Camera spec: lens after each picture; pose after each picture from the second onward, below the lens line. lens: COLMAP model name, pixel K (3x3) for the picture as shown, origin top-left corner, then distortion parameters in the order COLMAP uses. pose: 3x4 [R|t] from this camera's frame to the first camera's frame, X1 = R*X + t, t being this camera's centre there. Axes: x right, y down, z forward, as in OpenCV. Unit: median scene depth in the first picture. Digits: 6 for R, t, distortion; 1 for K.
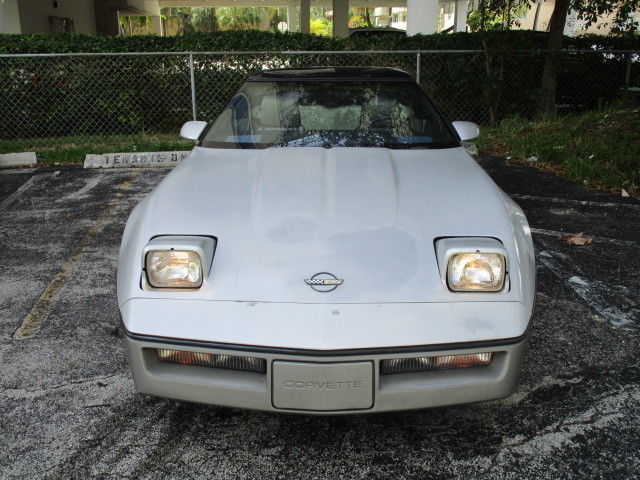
lens RADIAL K [[655.8, 0, 320.0], [0, 655.8, 240.0], [0, 0, 1]] dist [-0.035894, -0.001915]
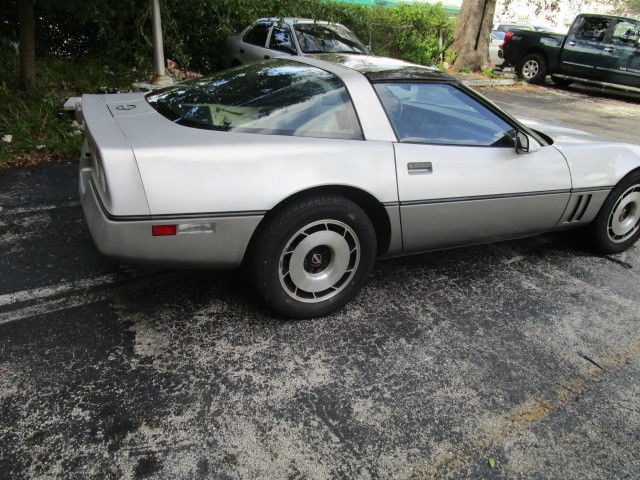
lens RADIAL K [[494.7, 0, 320.0], [0, 494.7, 240.0], [0, 0, 1]] dist [-0.020844, 0.007449]
pose [[-0.459939, -0.387078, 0.799141, -0.757630], [0.204481, 0.829624, 0.519531, -0.538452], [-0.864085, 0.402362, -0.302426, 1.734417]]
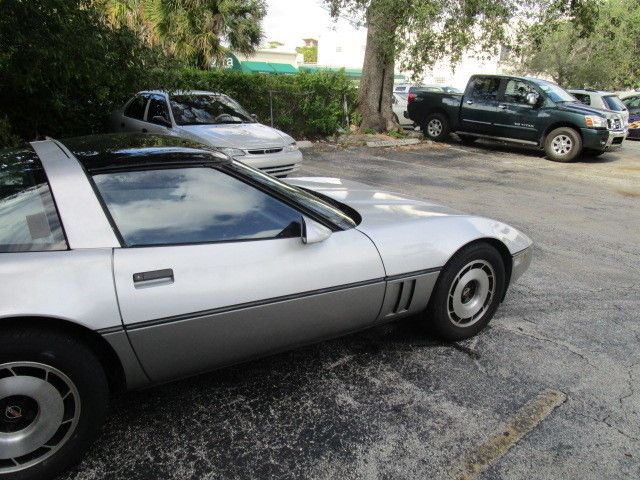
lens RADIAL K [[494.7, 0, 320.0], [0, 494.7, 240.0], [0, 0, 1]] dist [-0.020844, 0.007449]
pose [[-0.561042, -0.255897, 0.787241, -0.743667], [0.219131, 0.871180, 0.439349, -0.465196], [-0.798257, 0.419002, -0.432694, 1.428570]]
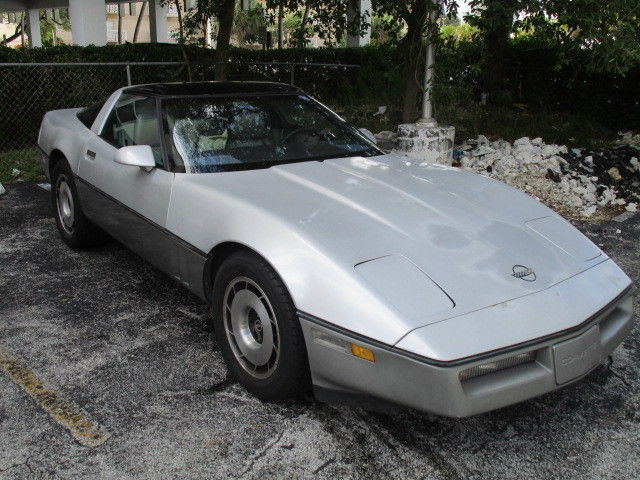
lens RADIAL K [[615.0, 0, 320.0], [0, 615.0, 240.0], [0, 0, 1]] dist [-0.047291, 0.002439]
pose [[0.768839, -0.166468, 0.617393, -0.606181], [0.163877, 0.984569, 0.061394, -0.077357], [-0.618086, 0.053975, 0.784255, 0.244584]]
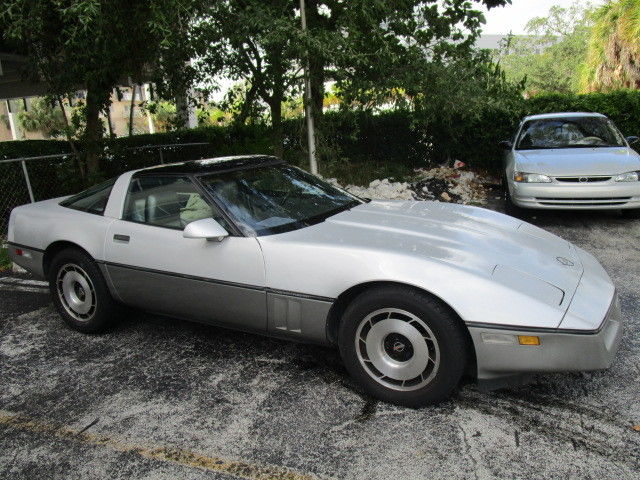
lens RADIAL K [[489.8, 0, 320.0], [0, 489.8, 240.0], [0, 0, 1]] dist [-0.029500, 0.000546]
pose [[0.448281, -0.225187, 0.865064, -0.846534], [0.319730, 0.944119, 0.080080, -0.179845], [-0.834756, 0.240688, 0.495229, 0.588112]]
